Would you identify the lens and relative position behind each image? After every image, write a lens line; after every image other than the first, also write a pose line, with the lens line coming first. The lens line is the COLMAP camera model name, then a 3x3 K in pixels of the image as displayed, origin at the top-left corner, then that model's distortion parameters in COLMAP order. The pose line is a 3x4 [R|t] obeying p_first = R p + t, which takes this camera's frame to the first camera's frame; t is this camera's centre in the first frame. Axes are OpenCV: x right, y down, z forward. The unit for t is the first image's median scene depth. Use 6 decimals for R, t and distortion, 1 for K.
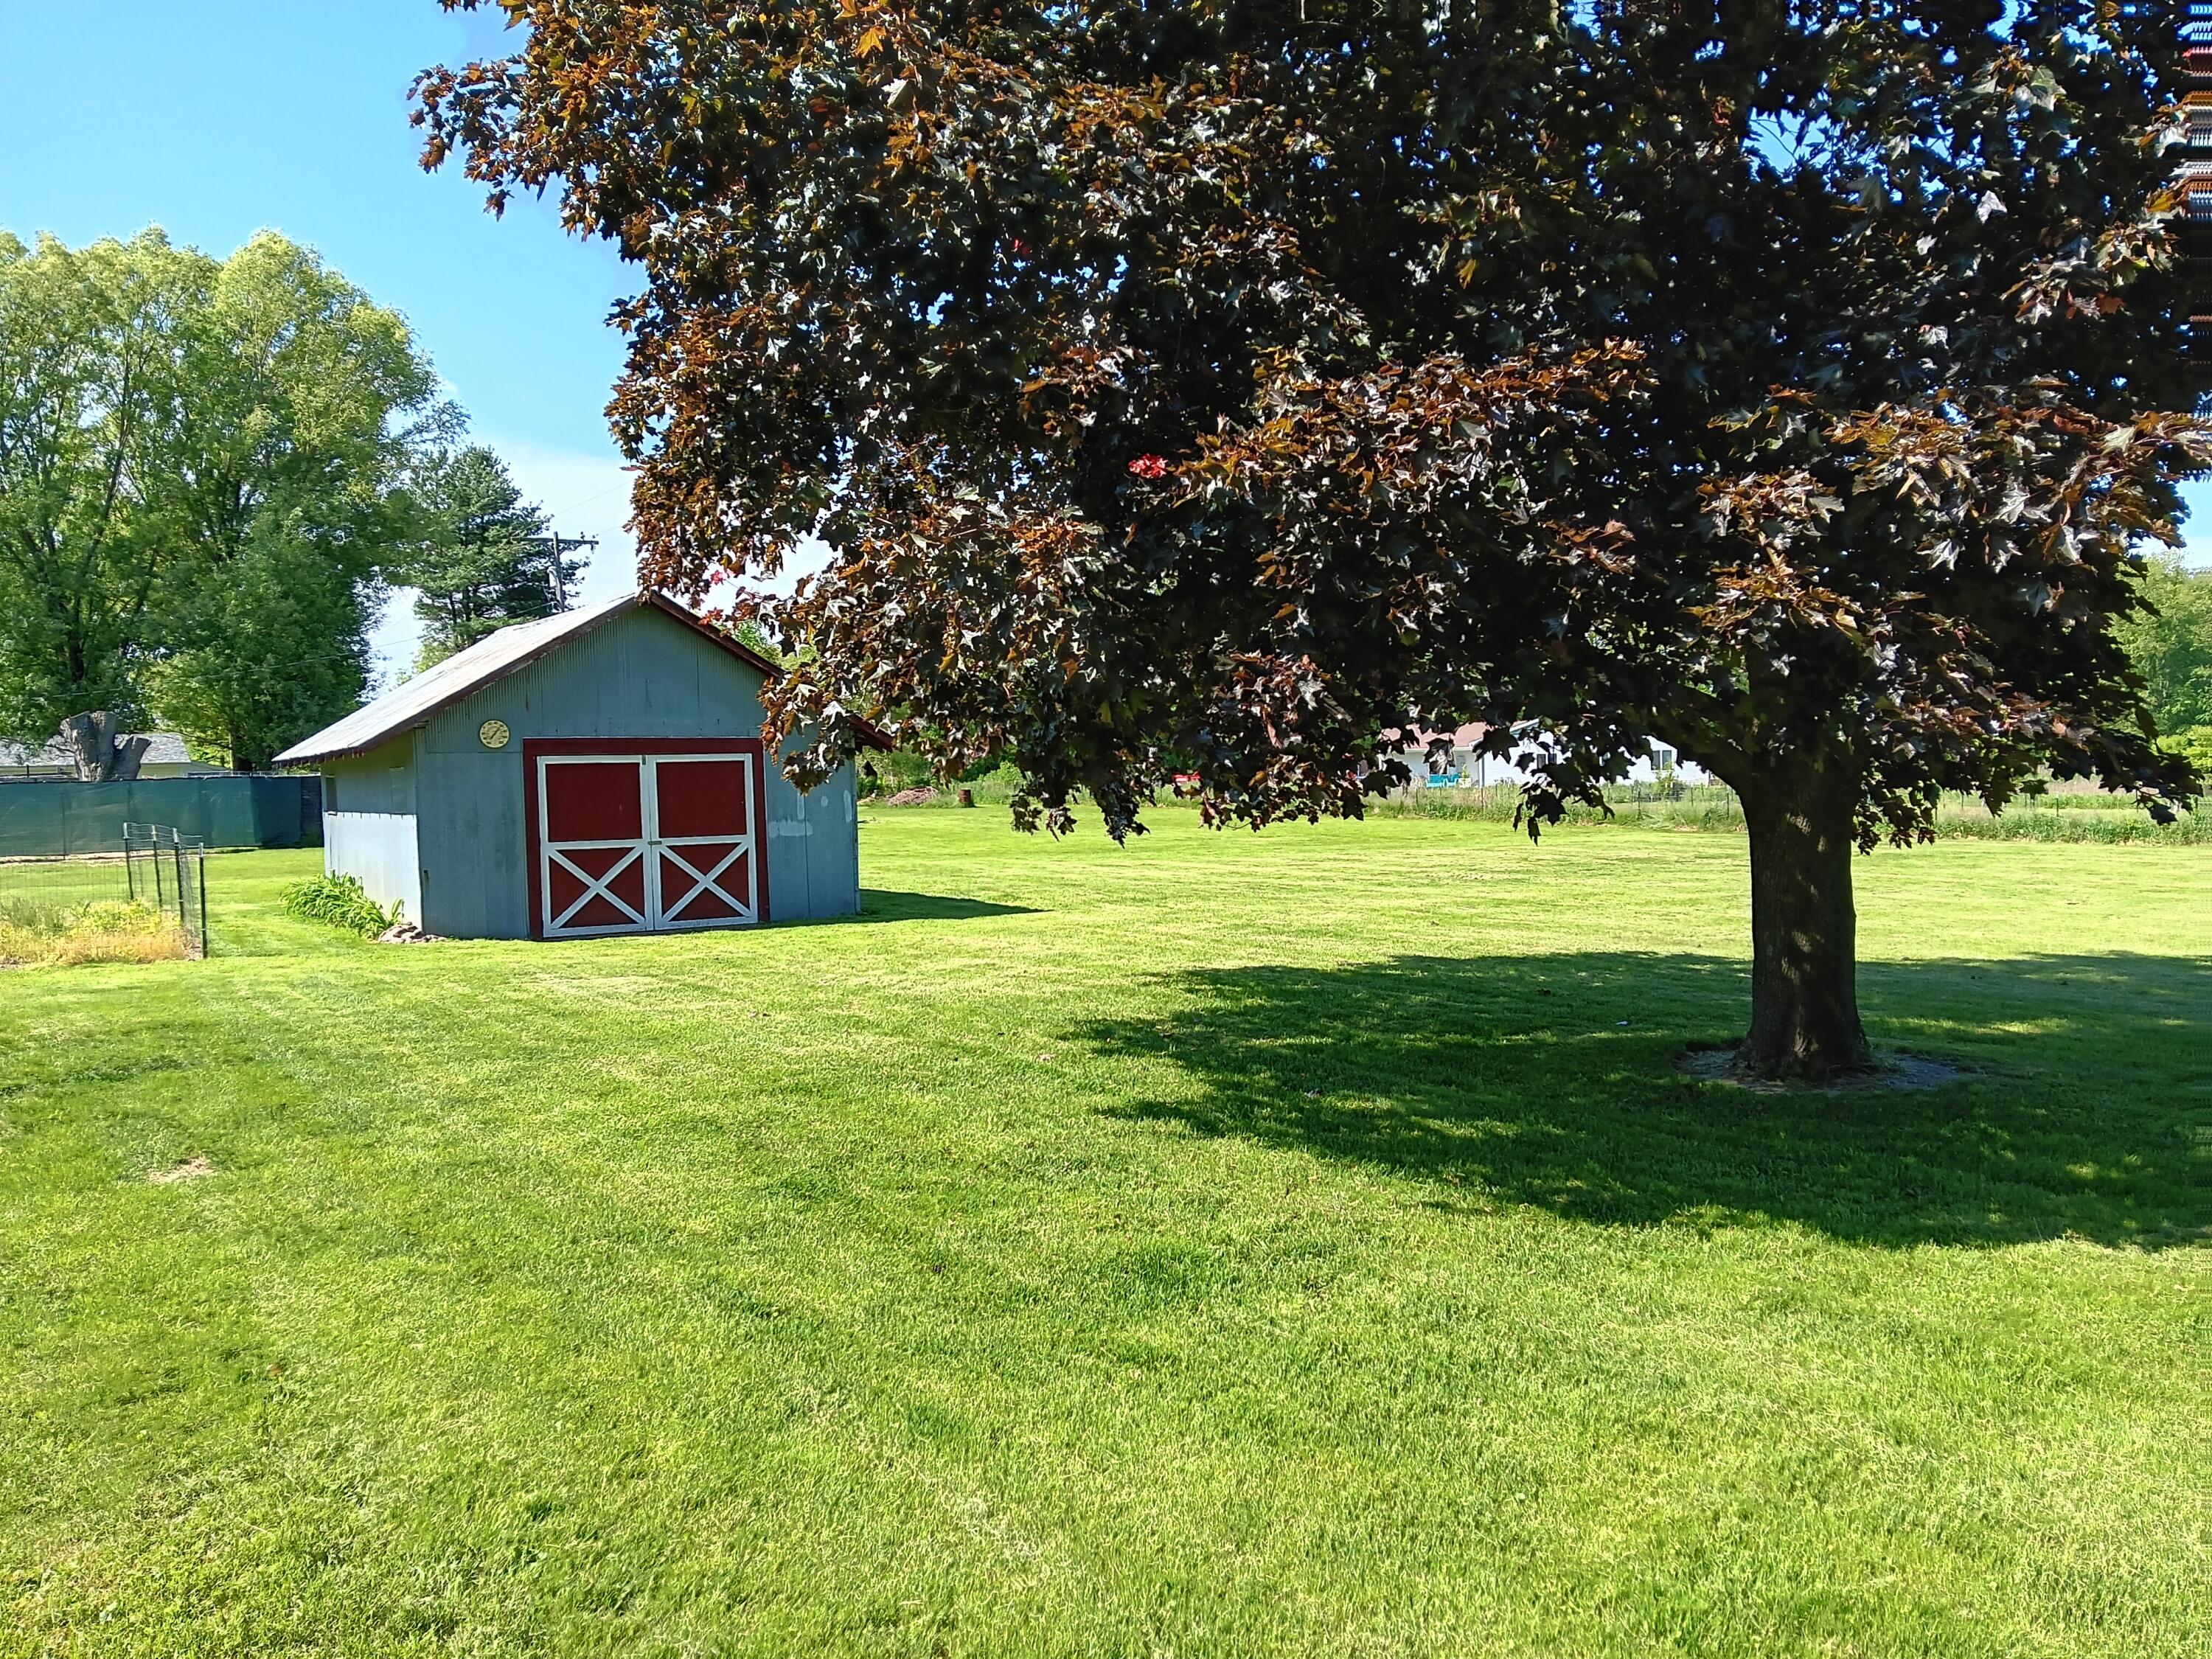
lens RADIAL K [[1675.6, 0, 1167.6], [0, 1675.6, 843.2], [0, 0, 1]] dist [0.043926, -0.116011]
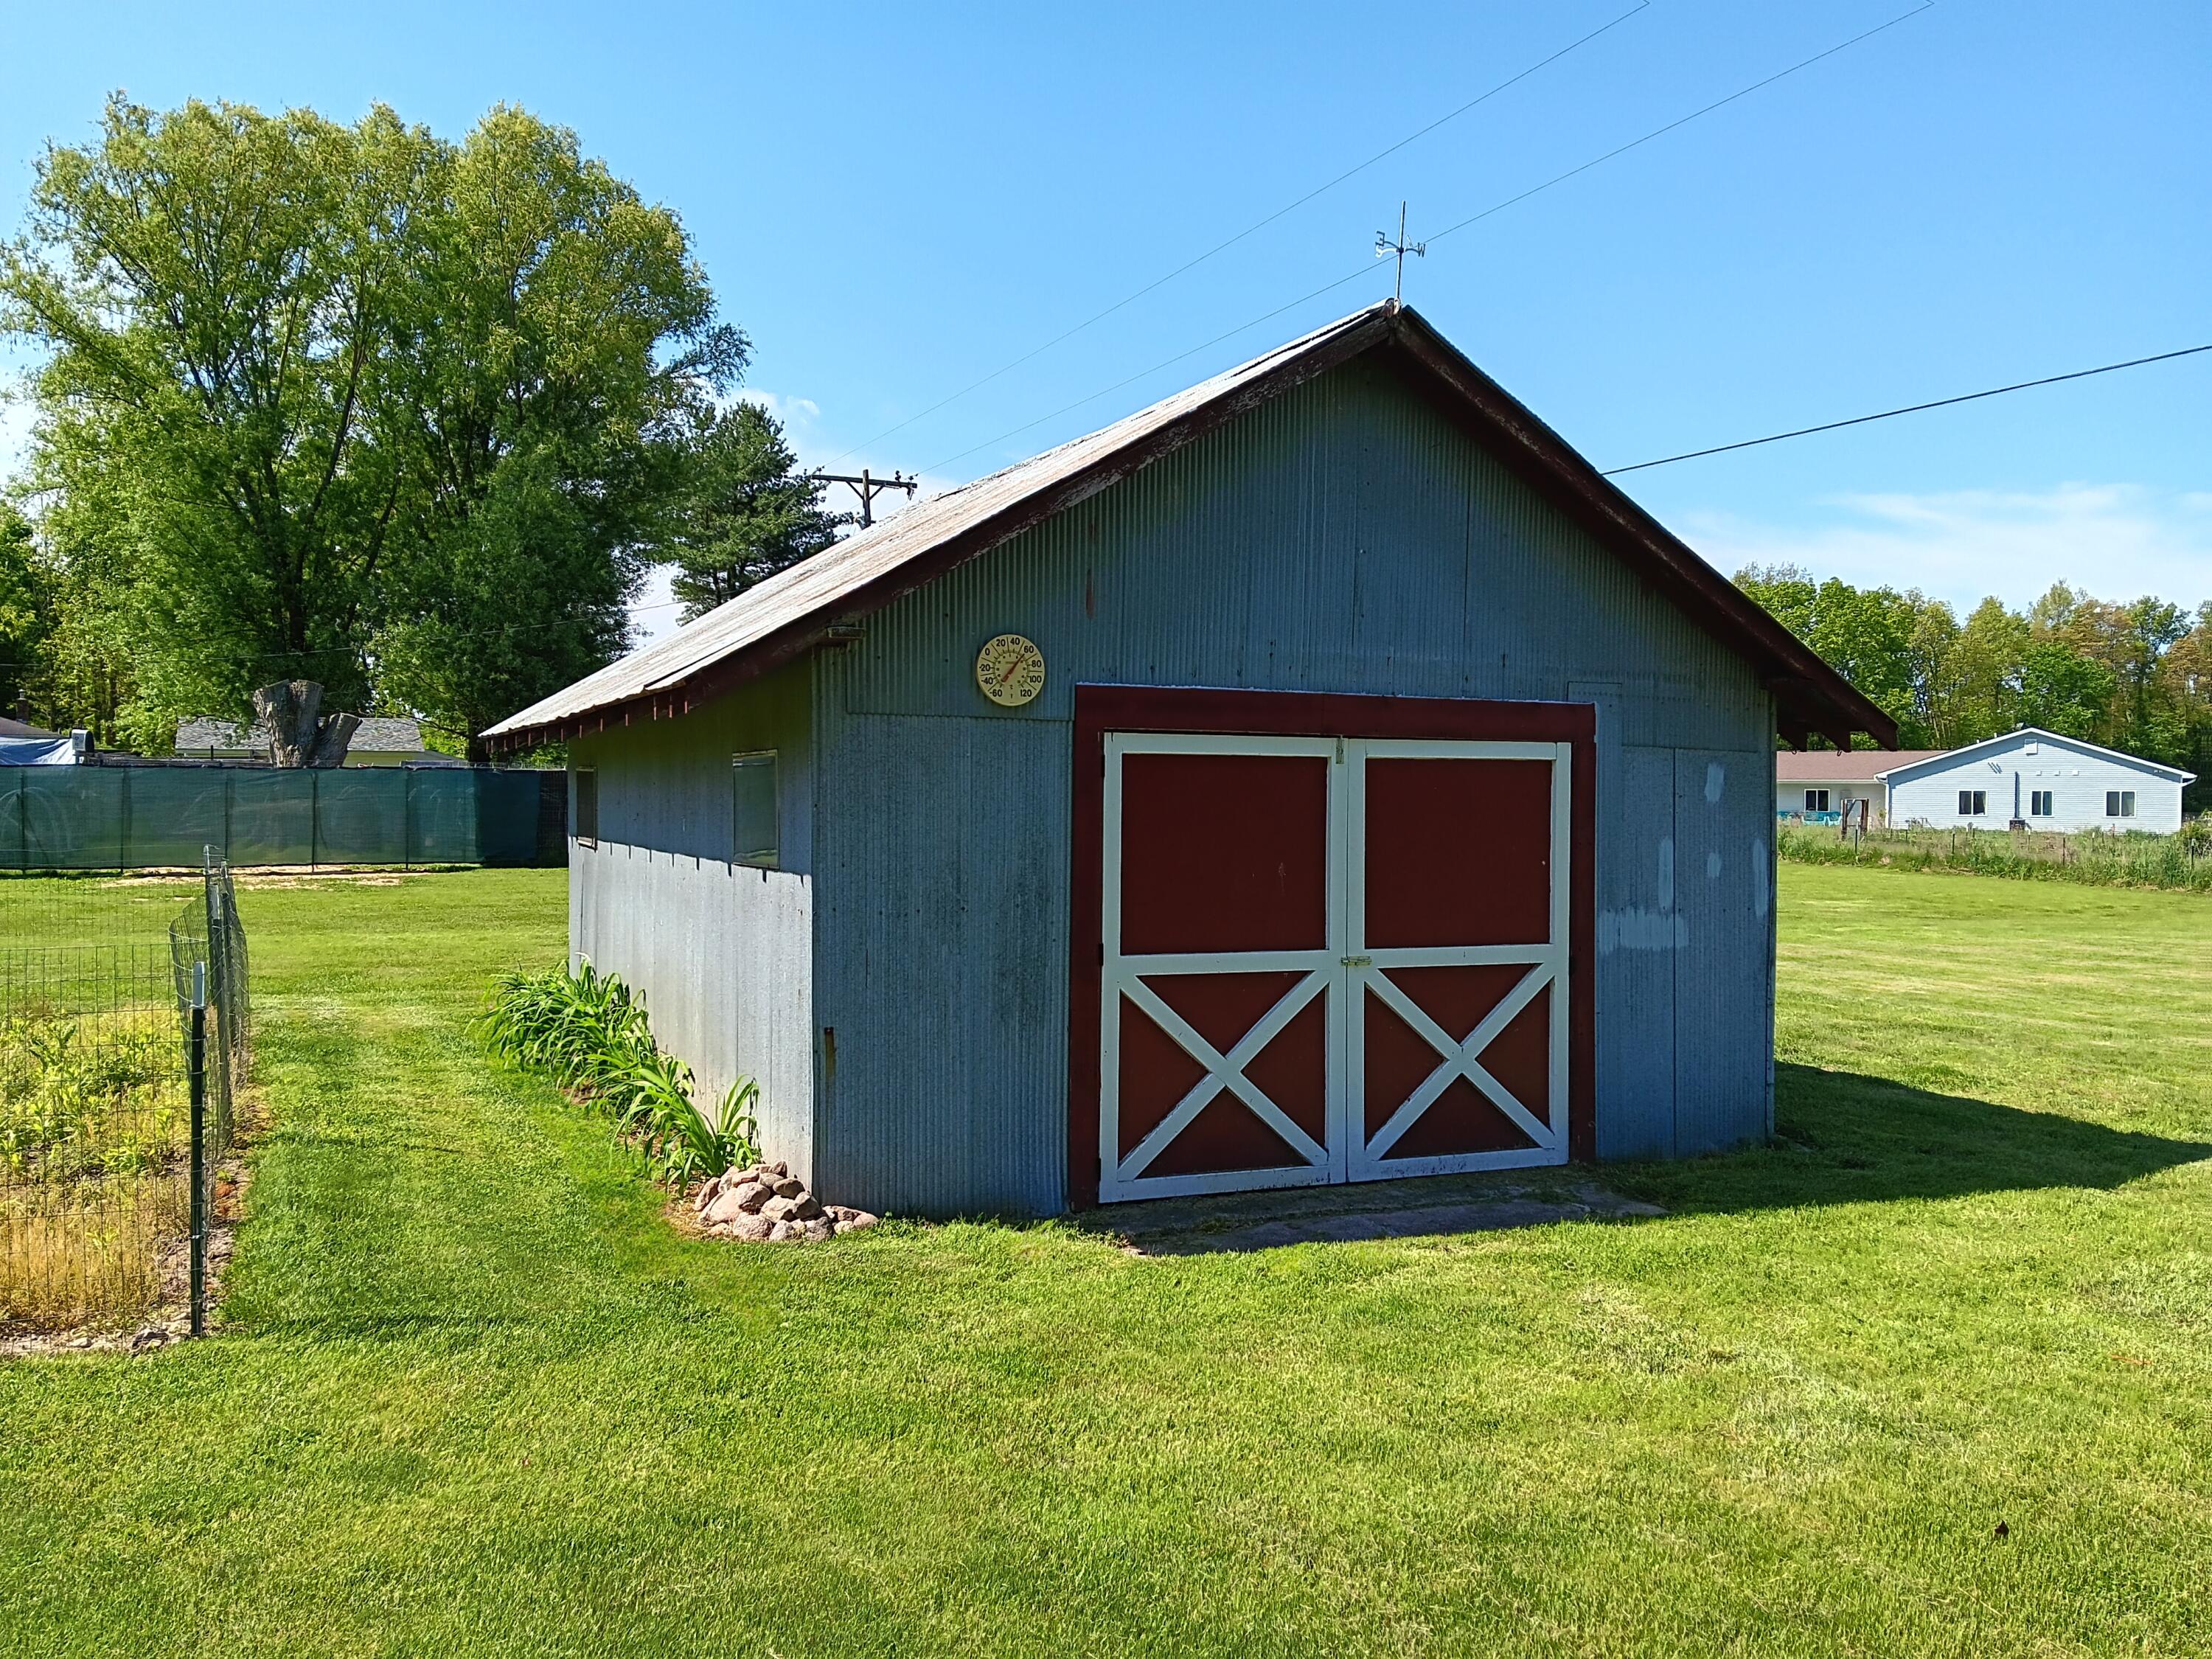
lens RADIAL K [[1703.0, 0, 1106.0], [0, 1703.0, 829.5], [0, 0, 1]] dist [0.171895, -0.311723]
pose [[0.986370, 0.035743, -0.160615, -0.130811], [-0.038954, 0.999098, -0.016890, -0.009597], [0.159866, 0.022917, 0.986873, 0.258276]]
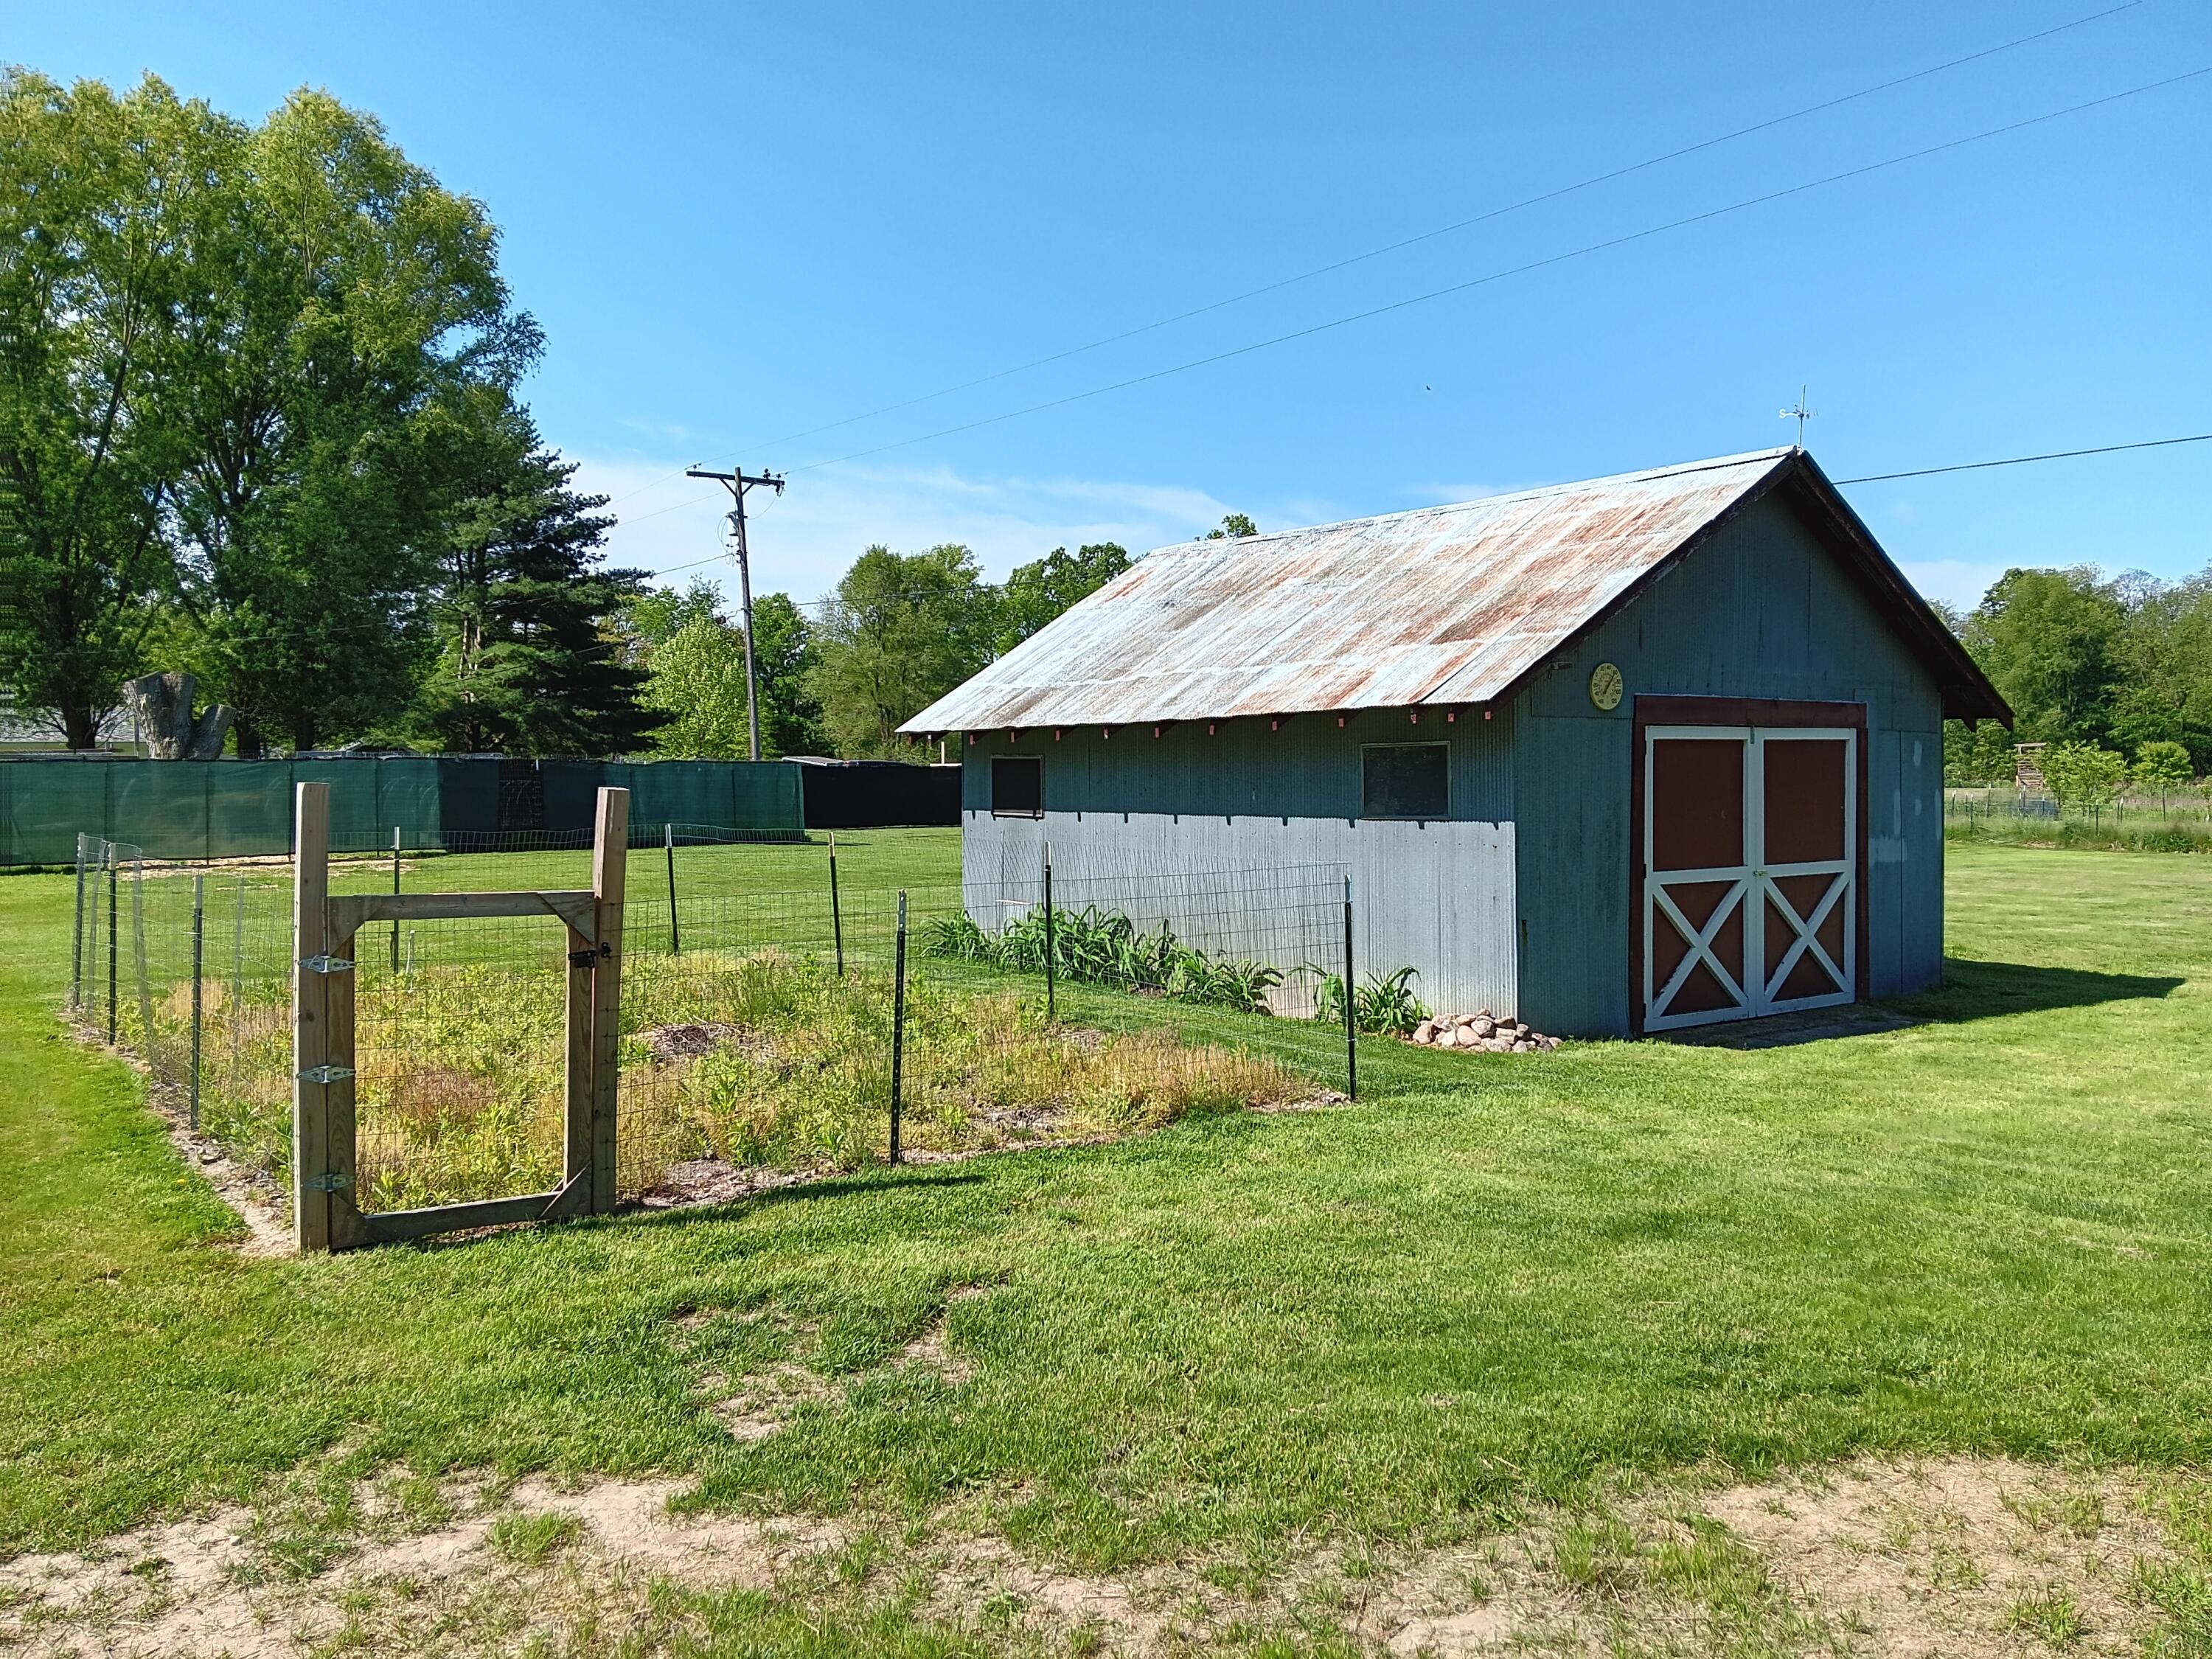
lens RADIAL K [[1712.1, 0, 1106.0], [0, 1712.1, 829.5], [0, 0, 1]] dist [0.046030, -0.046929]
pose [[0.998212, 0.012638, 0.058425, -0.252232], [-0.012131, 0.999886, -0.009021, -0.003179], [-0.058532, 0.008296, 0.998251, 0.171859]]
